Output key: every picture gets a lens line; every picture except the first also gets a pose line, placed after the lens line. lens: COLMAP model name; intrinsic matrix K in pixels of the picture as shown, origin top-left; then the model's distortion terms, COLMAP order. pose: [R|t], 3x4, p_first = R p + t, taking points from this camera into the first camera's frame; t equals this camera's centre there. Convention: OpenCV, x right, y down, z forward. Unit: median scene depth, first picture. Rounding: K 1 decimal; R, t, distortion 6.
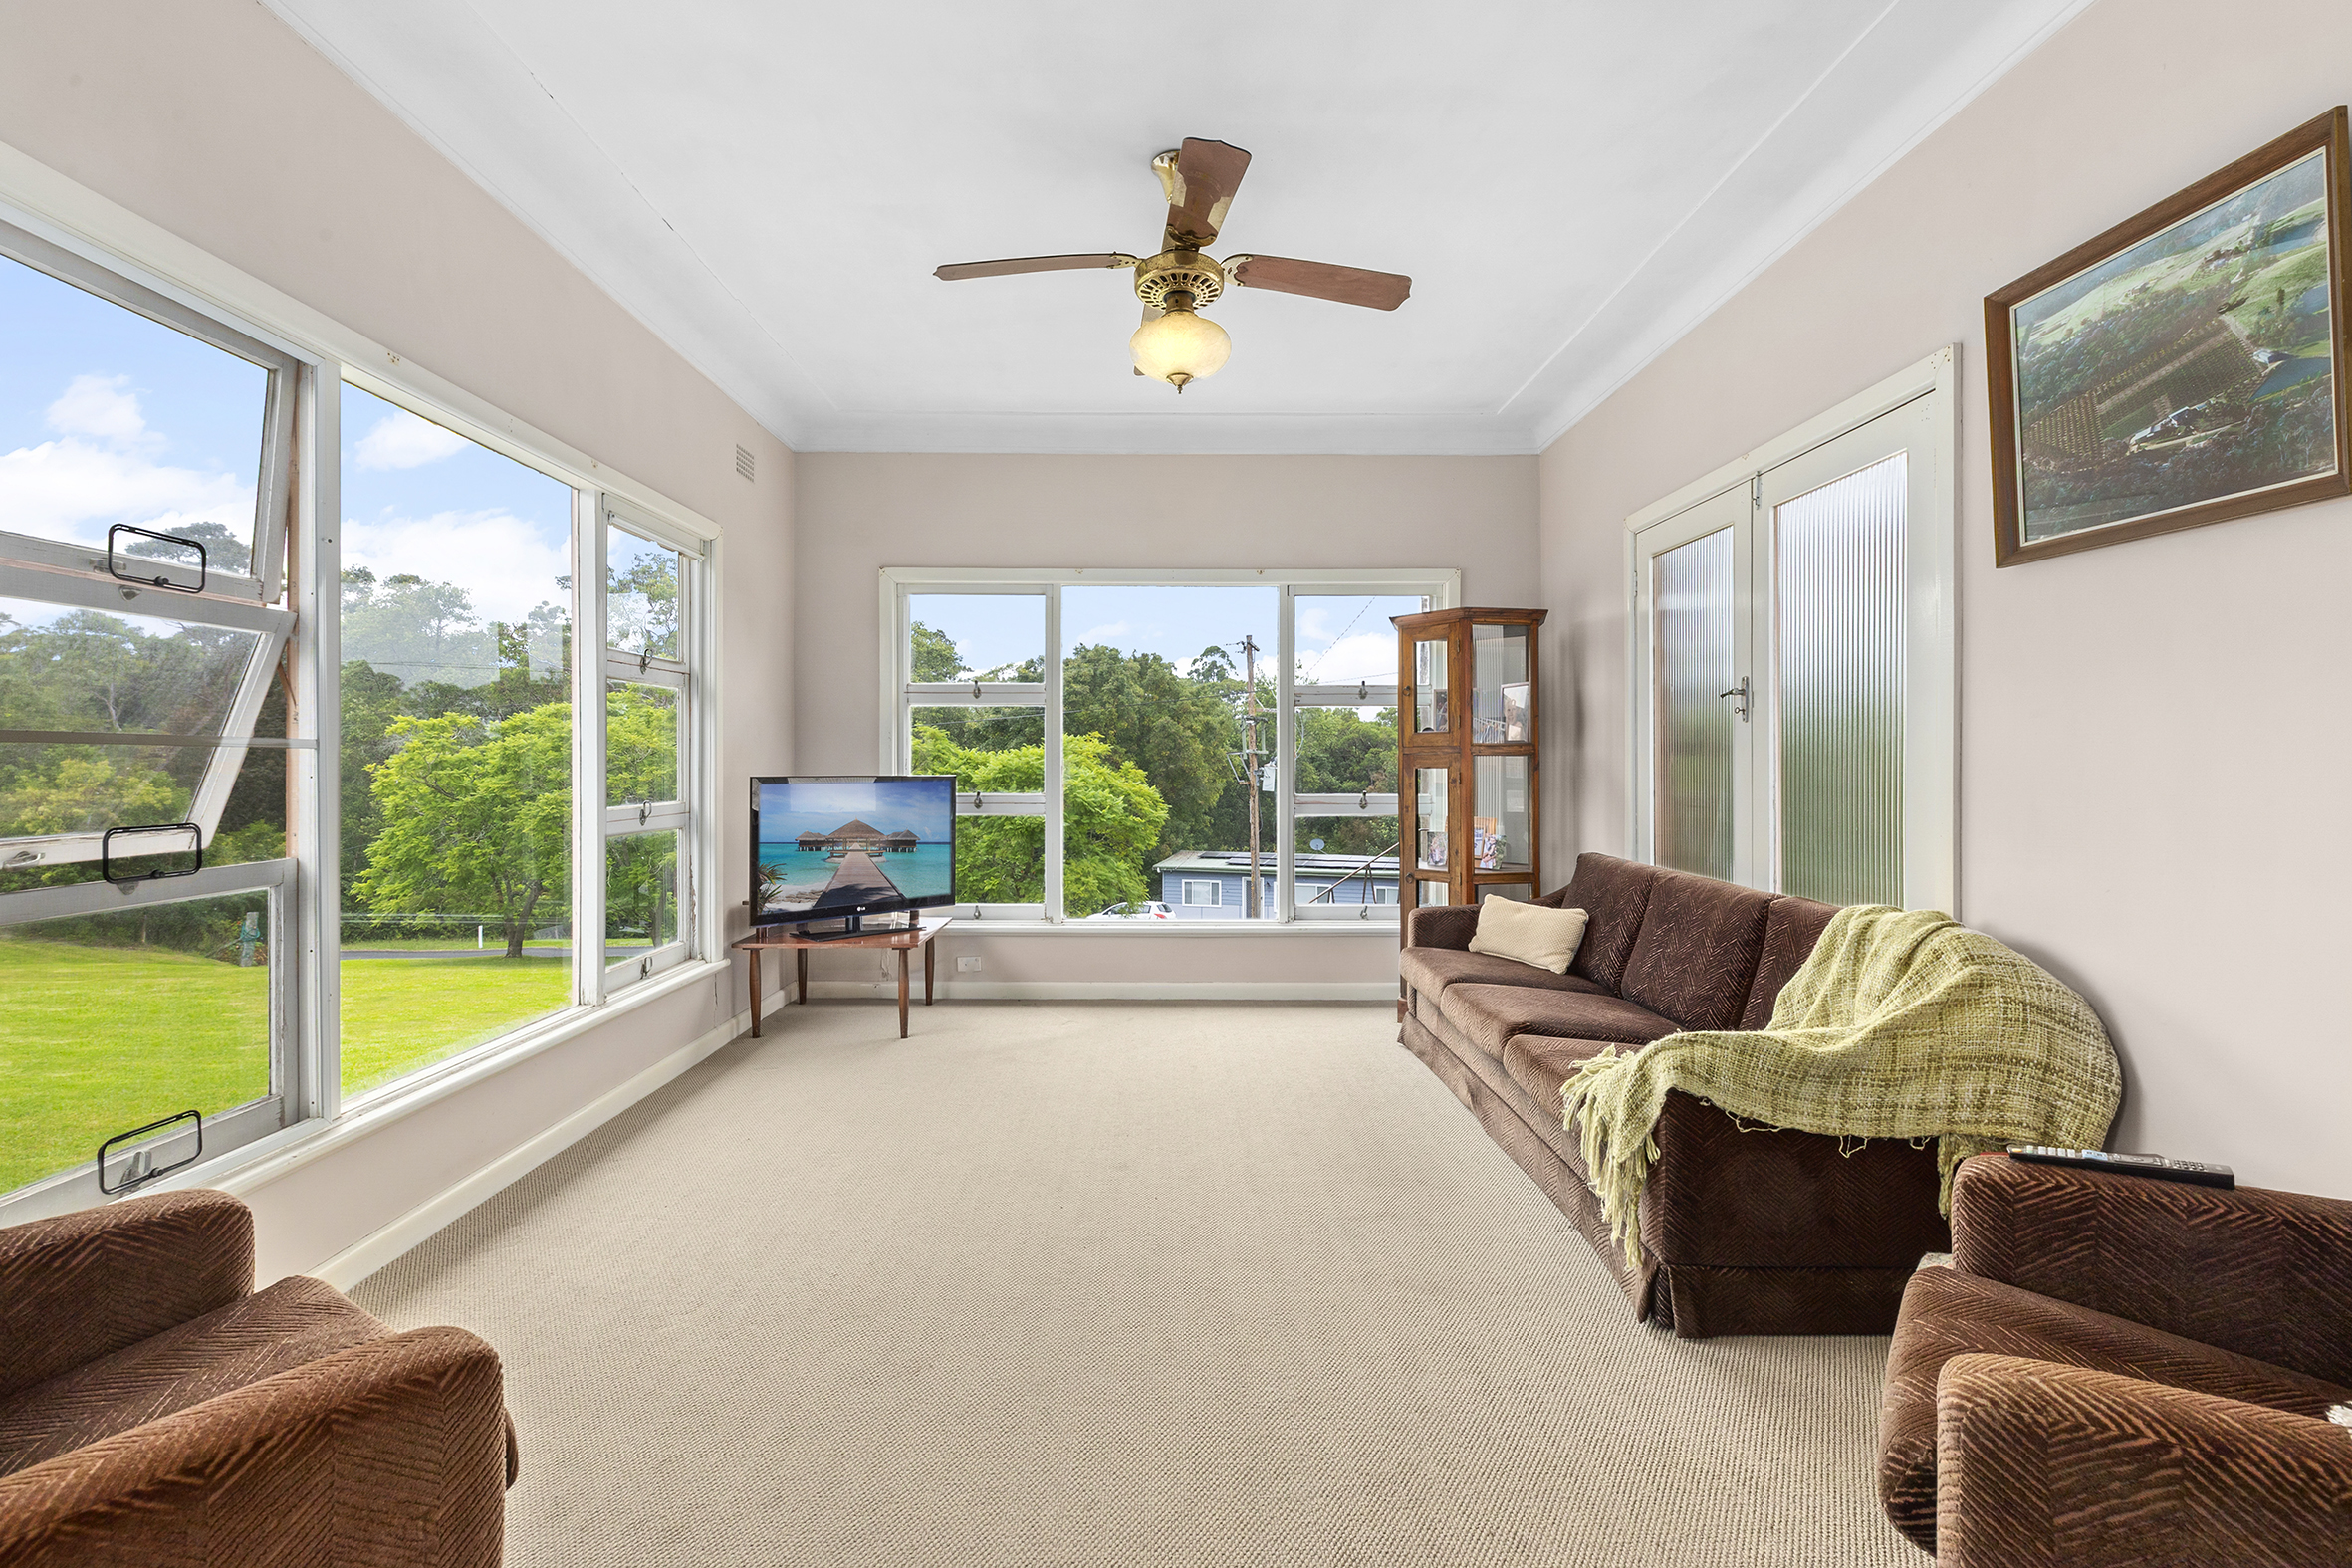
lens RADIAL K [[1088.9, 0, 1174.6], [0, 1088.9, 766.2], [0, 0, 1]] dist [0.000508, 0.000062]
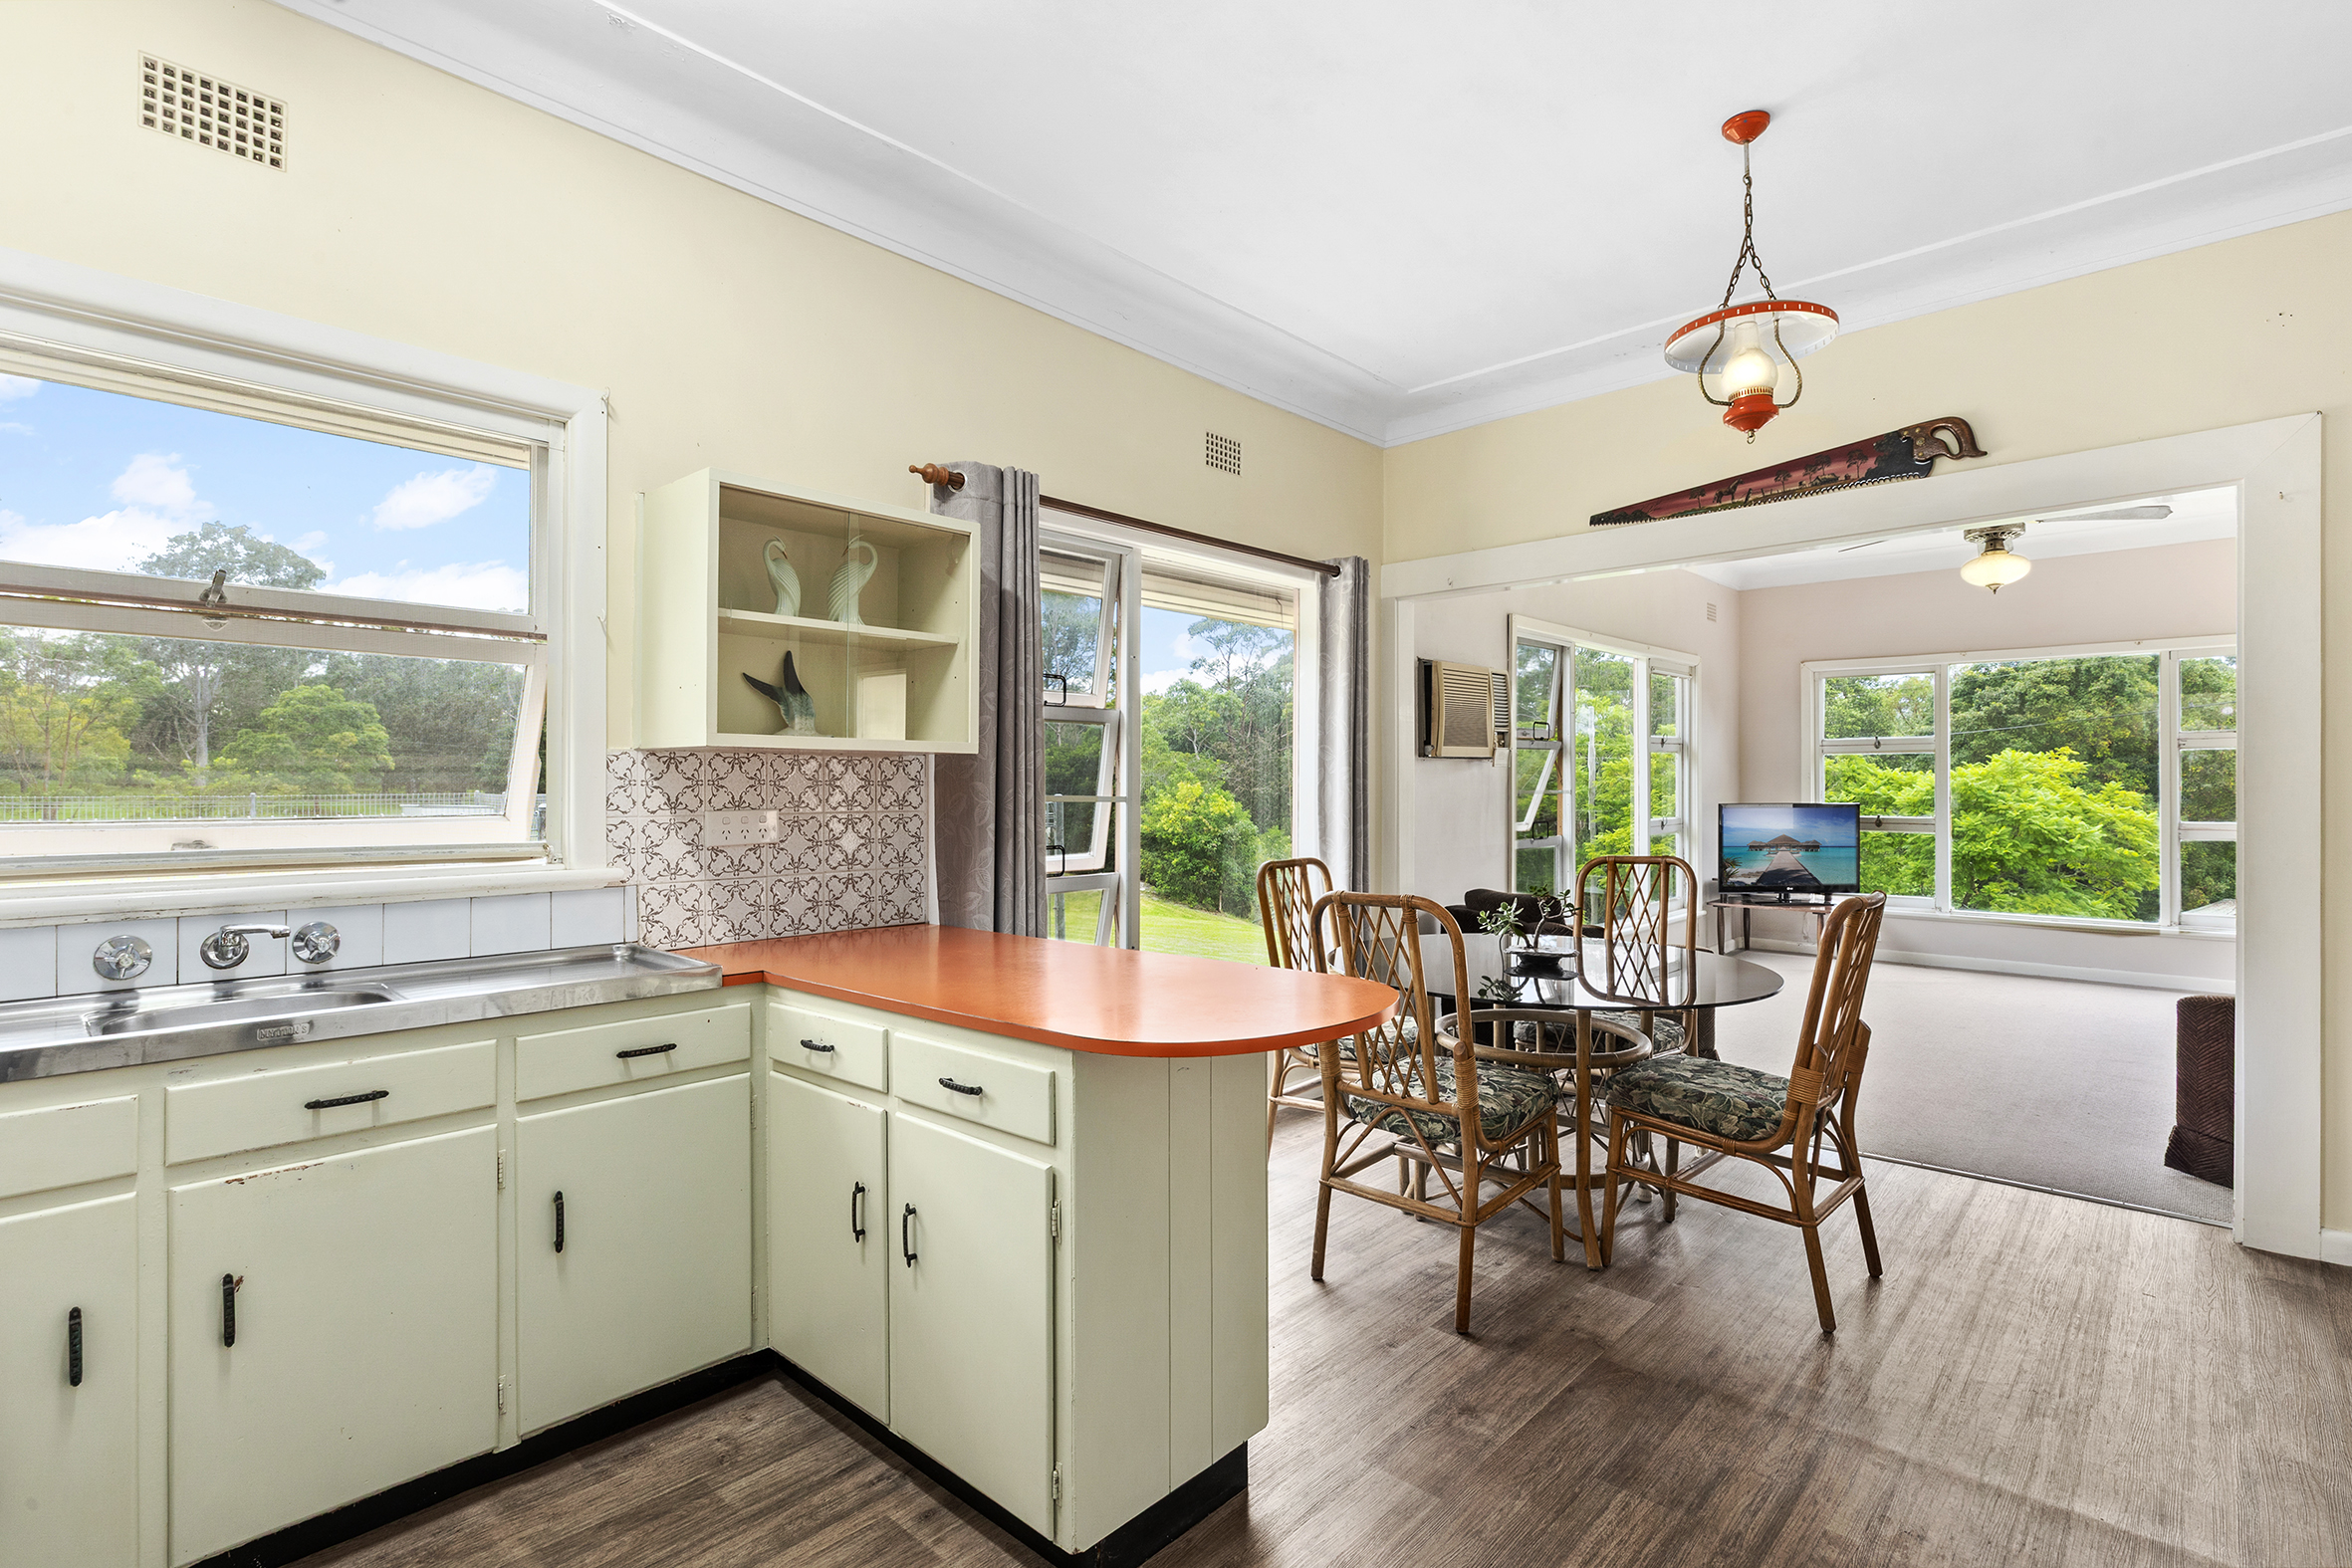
lens RADIAL K [[1131.5, 0, 1172.0], [0, 1131.5, 776.4], [0, 0, 1]] dist [0.002854, 0.000083]
pose [[0.726693, -0.003850, -0.686951, 0.172075], [-0.000633, 0.999980, -0.006274, -0.017844], [0.686962, 0.004994, 0.726676, -0.734267]]
